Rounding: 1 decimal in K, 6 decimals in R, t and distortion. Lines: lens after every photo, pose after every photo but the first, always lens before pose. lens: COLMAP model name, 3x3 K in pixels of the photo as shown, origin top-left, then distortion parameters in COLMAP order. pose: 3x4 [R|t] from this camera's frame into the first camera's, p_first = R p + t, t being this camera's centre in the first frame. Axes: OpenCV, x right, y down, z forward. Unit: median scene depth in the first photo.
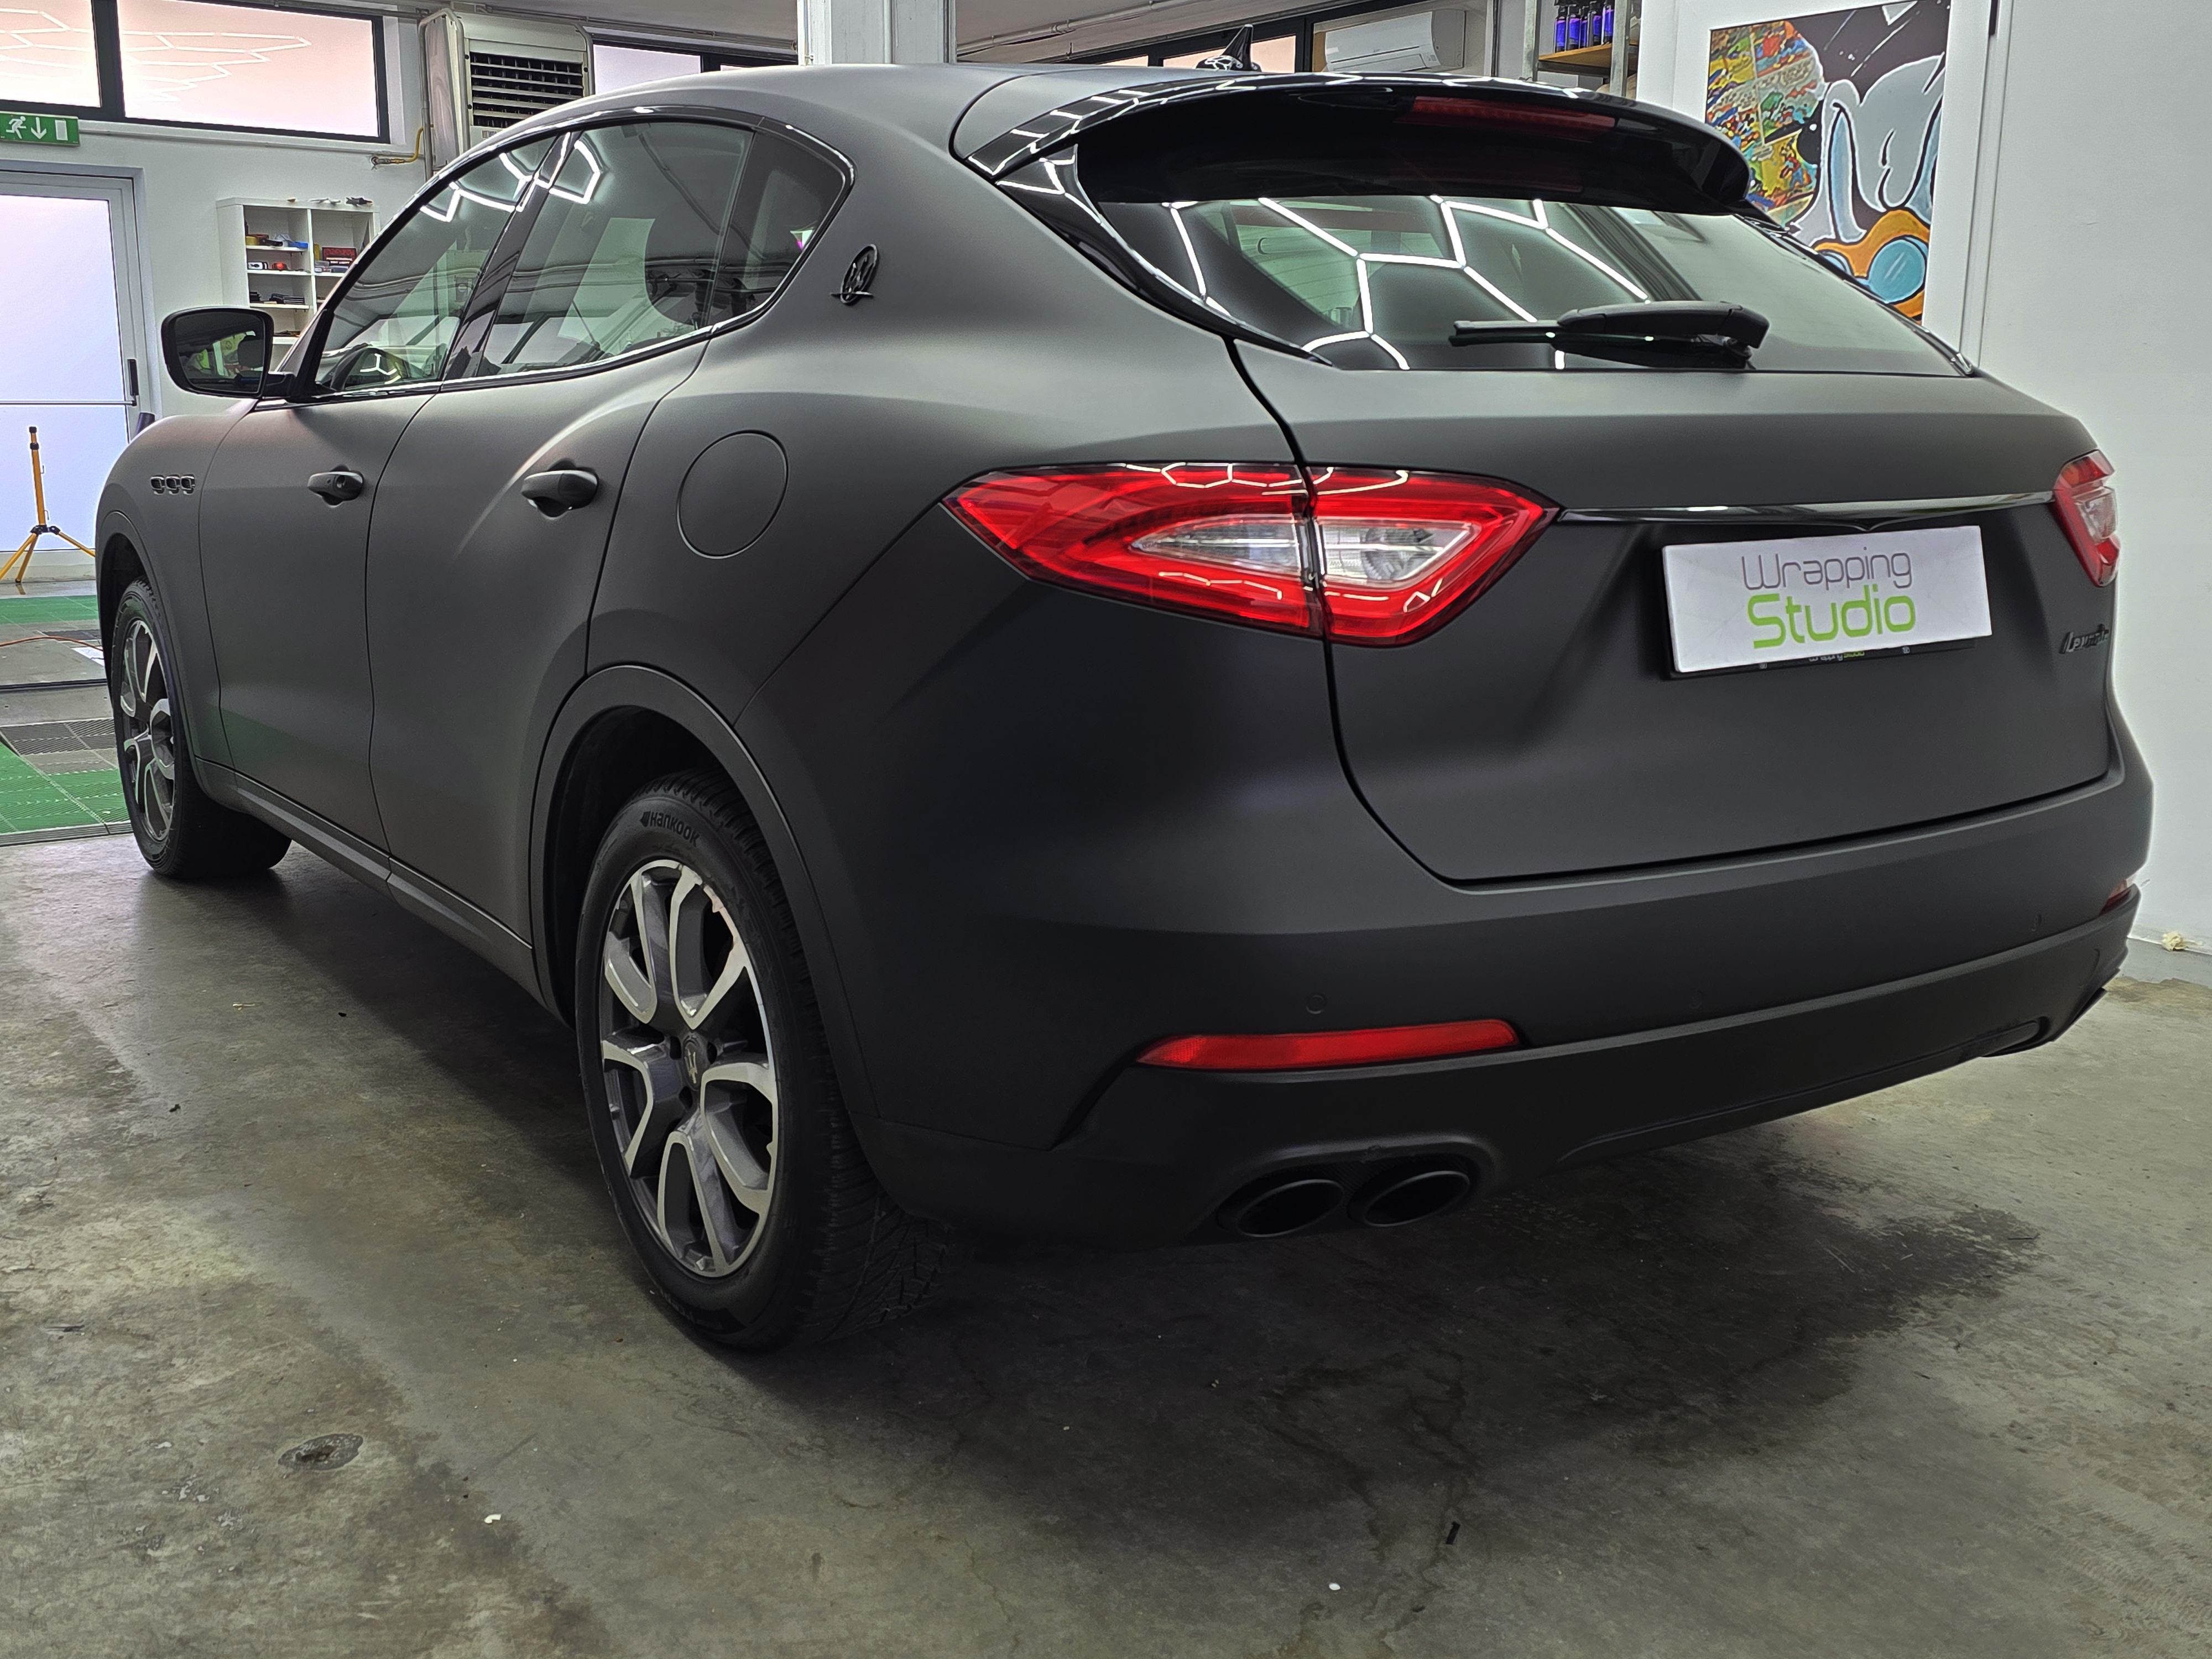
lens RADIAL K [[2138.0, 0, 1105.1], [0, 2138.0, 795.1], [0, 0, 1]] dist [0.085811, -0.138979]
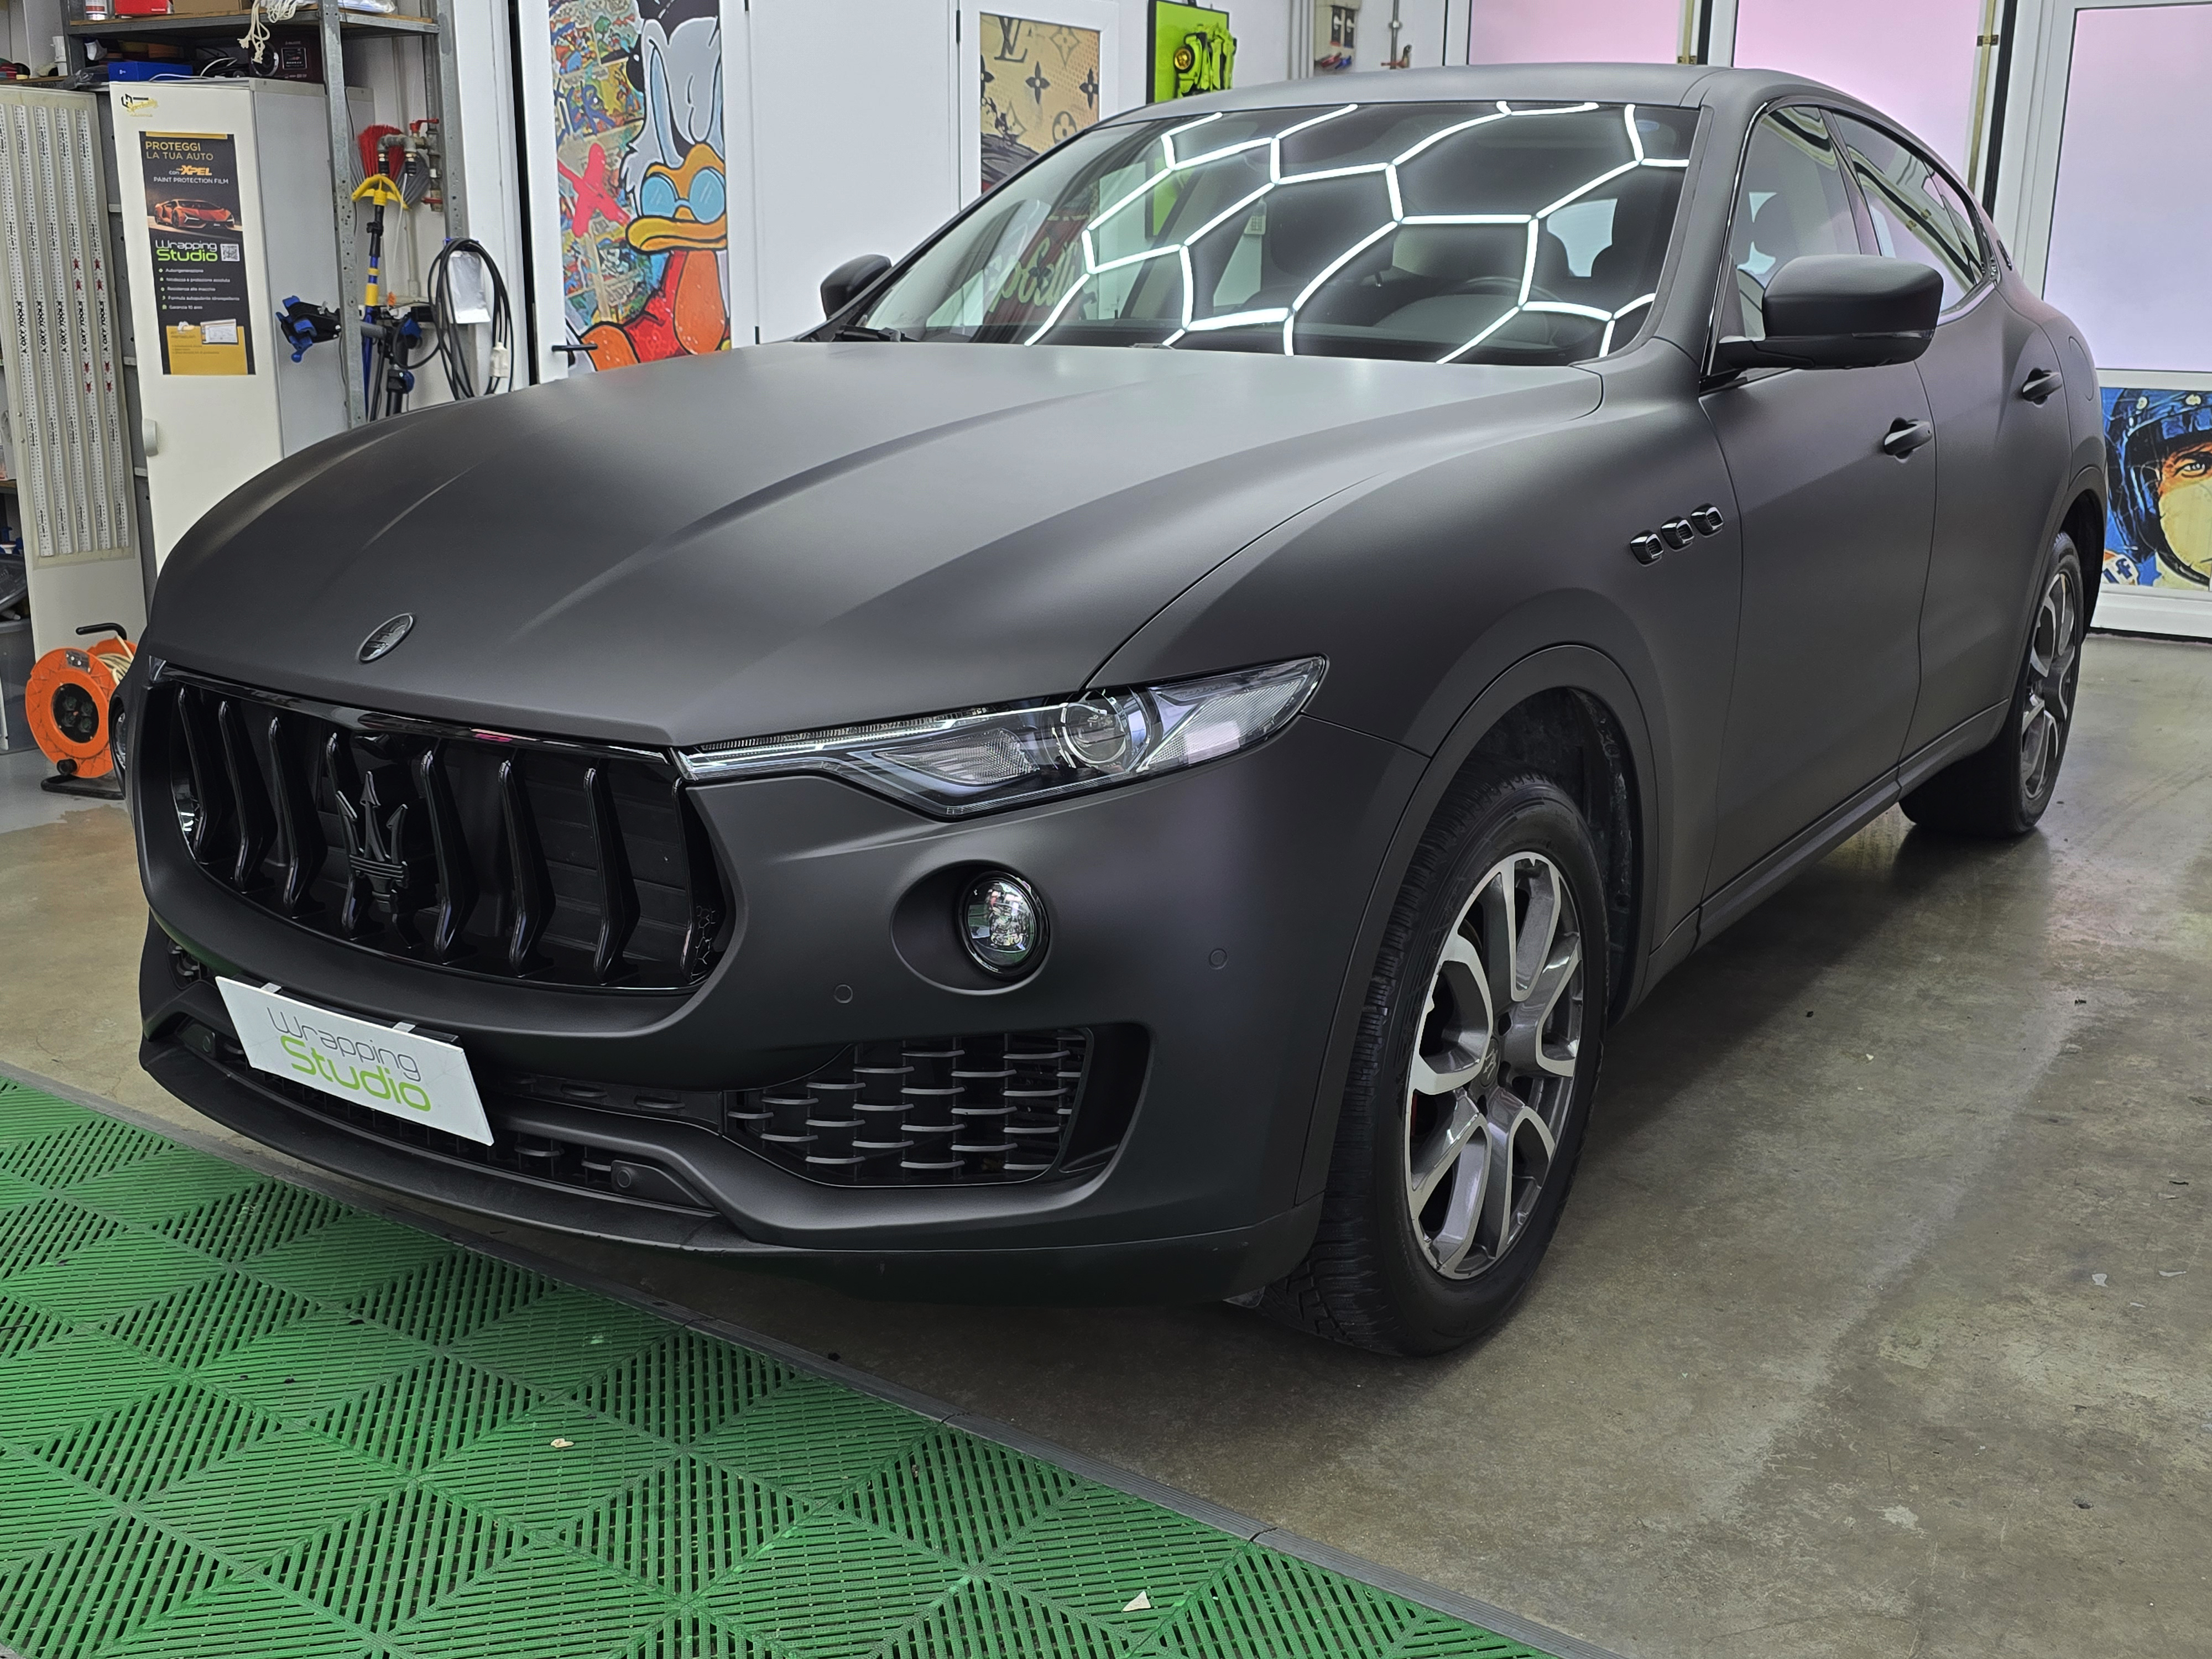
lens RADIAL K [[2138.0, 0, 1105.1], [0, 2138.0, 795.1], [0, 0, 1]] dist [0.085811, -0.138979]
pose [[-0.347109, -0.238601, 0.906965, -0.860783], [0.167479, 0.935777, 0.310277, -0.264955], [-0.922749, 0.259597, -0.284856, 1.218910]]
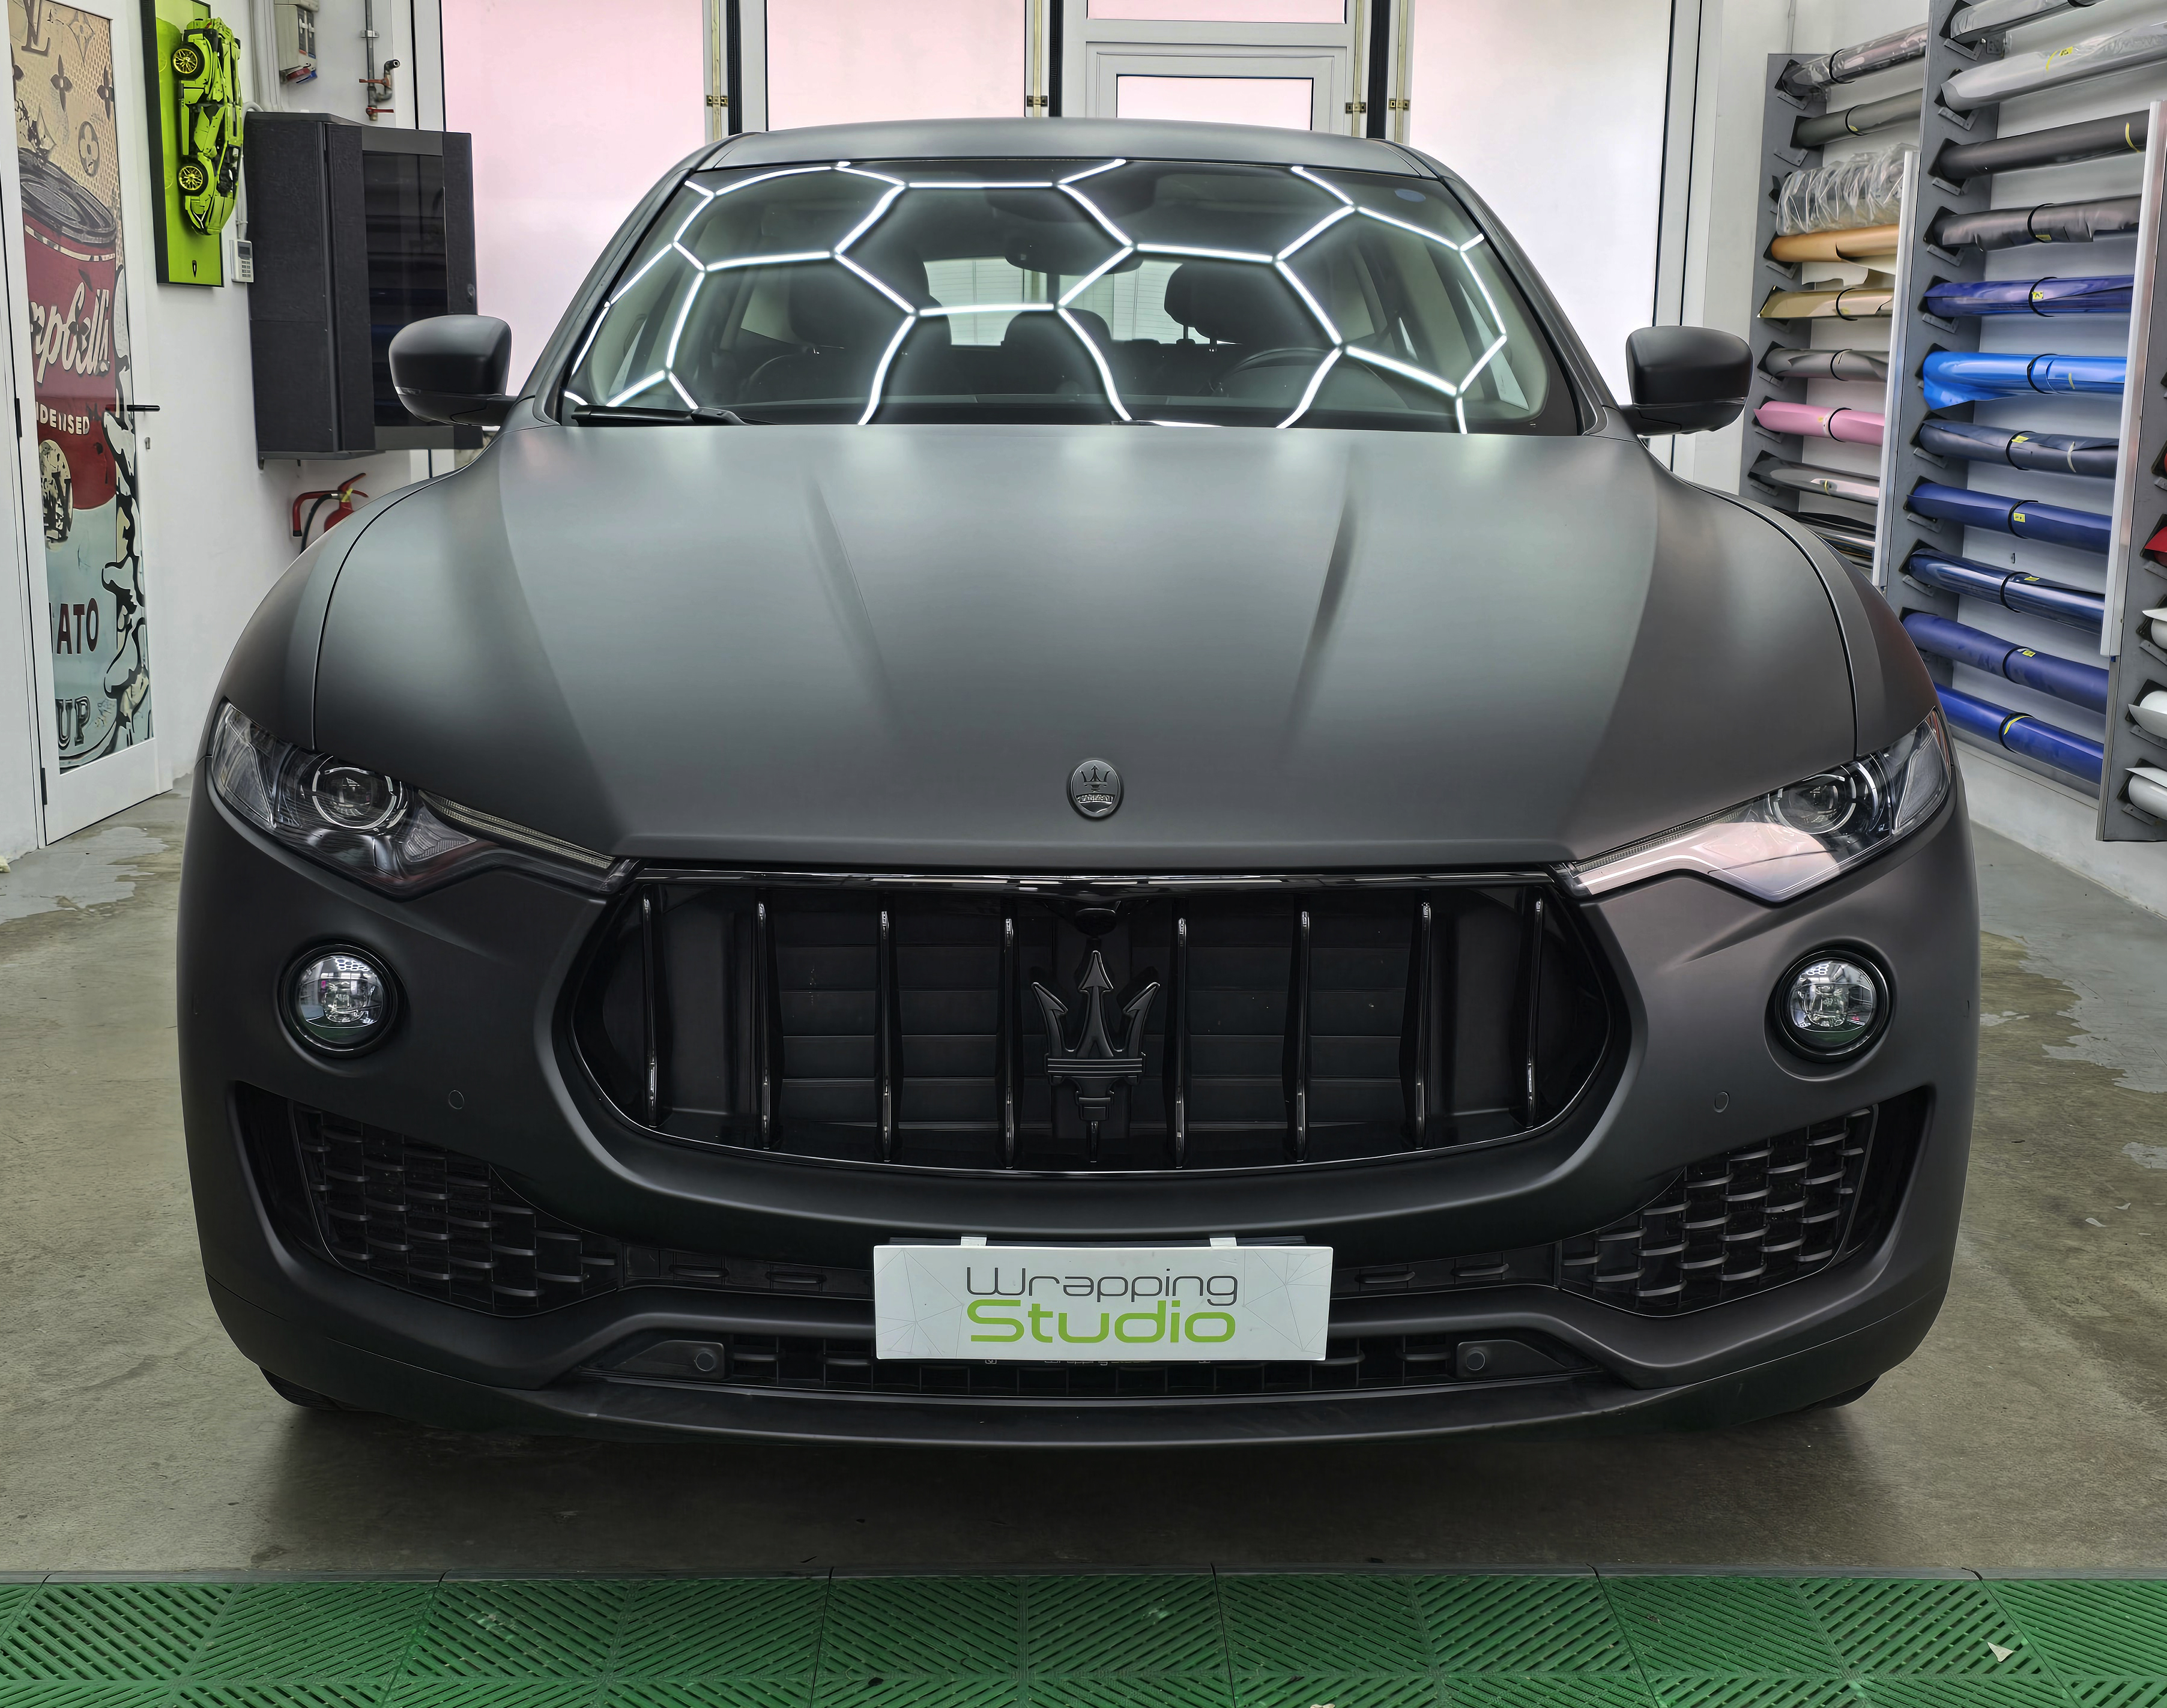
lens RADIAL K [[2614.2, 0, 1083.5], [0, 2614.2, 854.0], [0, 0, 1]] dist [0.064091, -0.022944]
pose [[-0.824536, -0.130743, 0.550497, -0.641213], [0.086903, 0.932129, 0.351544, -0.332270], [-0.559096, 0.337700, -0.757212, 1.573856]]
